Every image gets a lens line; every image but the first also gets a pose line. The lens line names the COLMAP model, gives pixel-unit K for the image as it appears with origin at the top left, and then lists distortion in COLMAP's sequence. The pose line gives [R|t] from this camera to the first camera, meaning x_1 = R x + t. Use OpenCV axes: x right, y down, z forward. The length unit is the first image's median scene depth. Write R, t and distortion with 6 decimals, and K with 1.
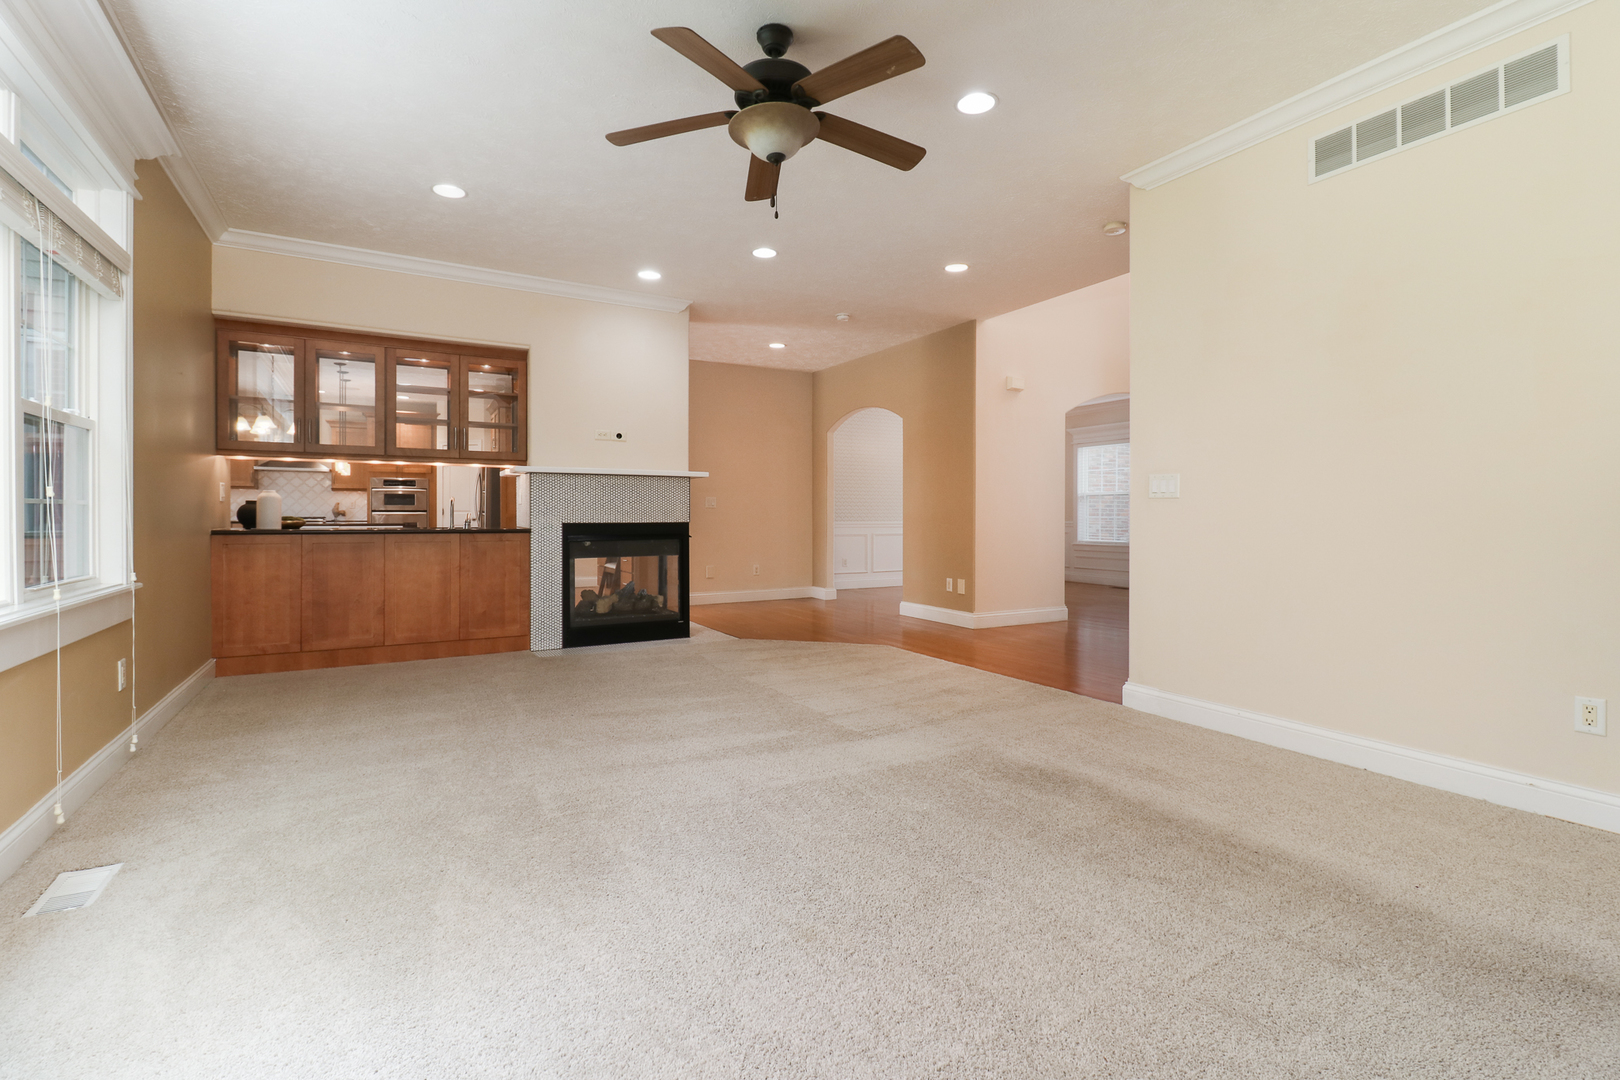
lens RADIAL K [[744.9, 0, 815.6], [0, 744.9, 526.1], [0, 0, 1]] dist [0.010535, -0.001033]
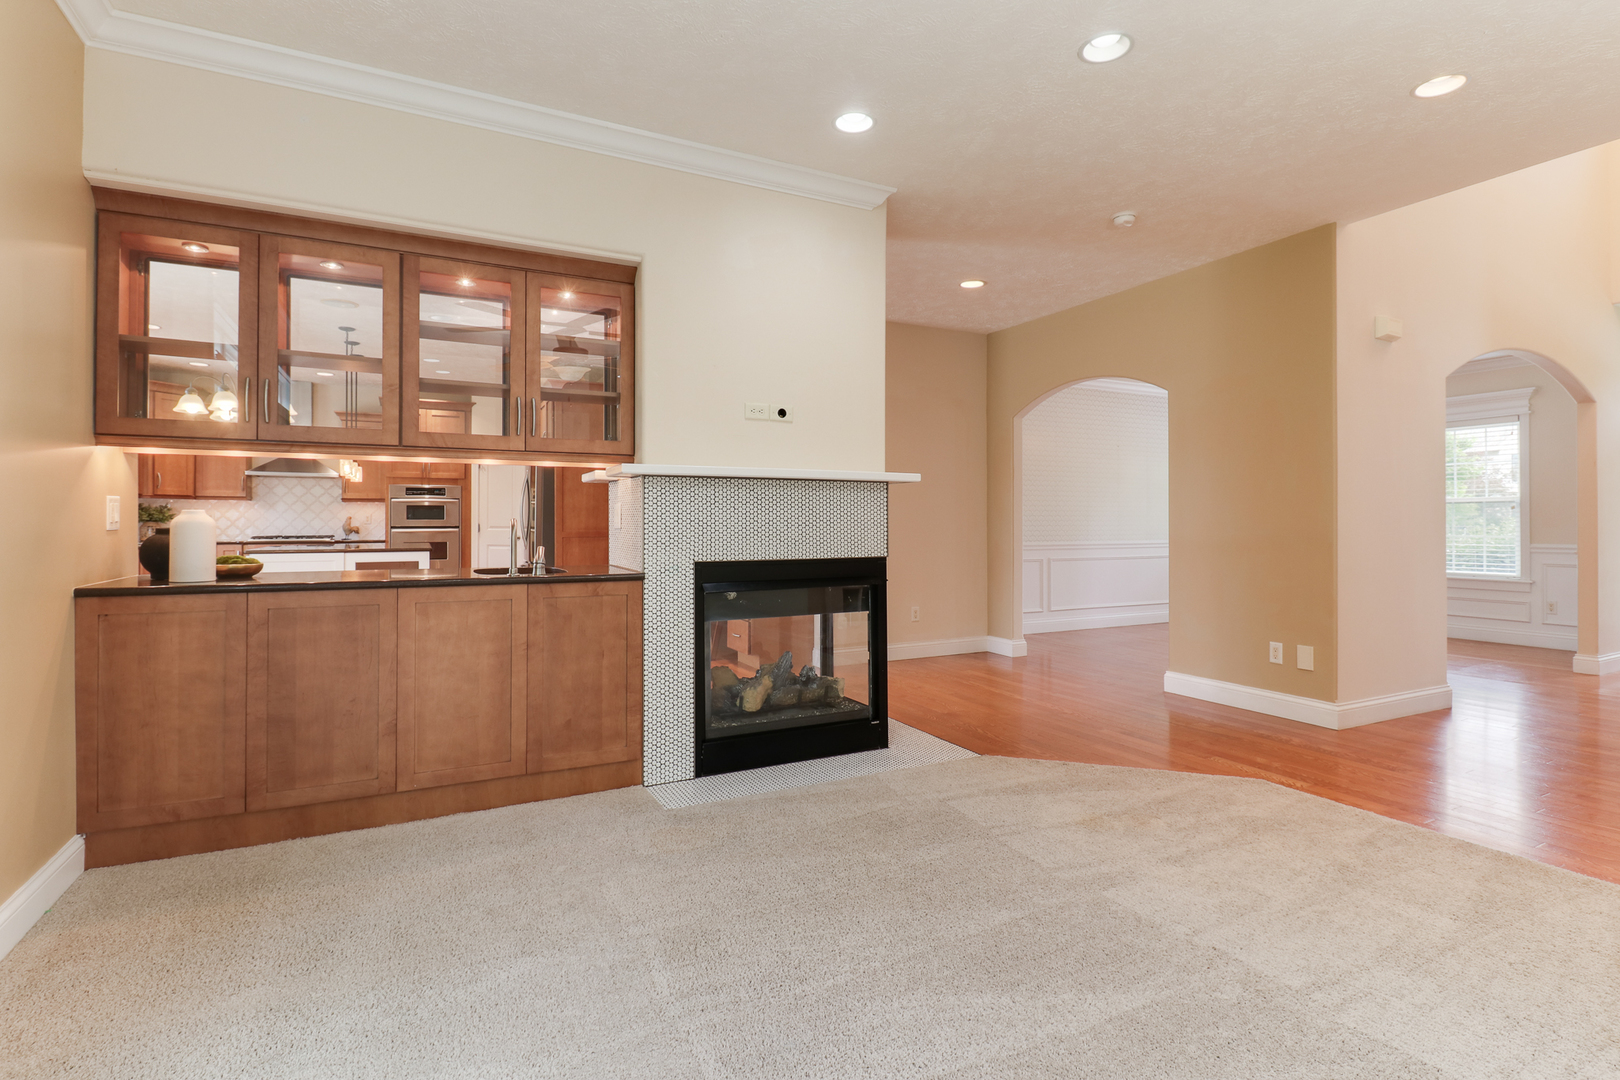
lens RADIAL K [[804.7, 0, 808.3], [0, 804.7, 529.0], [0, 0, 1]] dist [0.004890, -0.001173]
pose [[0.997900, -0.000920, -0.064766, -0.210478], [0.000490, 0.999978, -0.006661, -0.025583], [0.064771, 0.006615, 0.997878, 0.379981]]
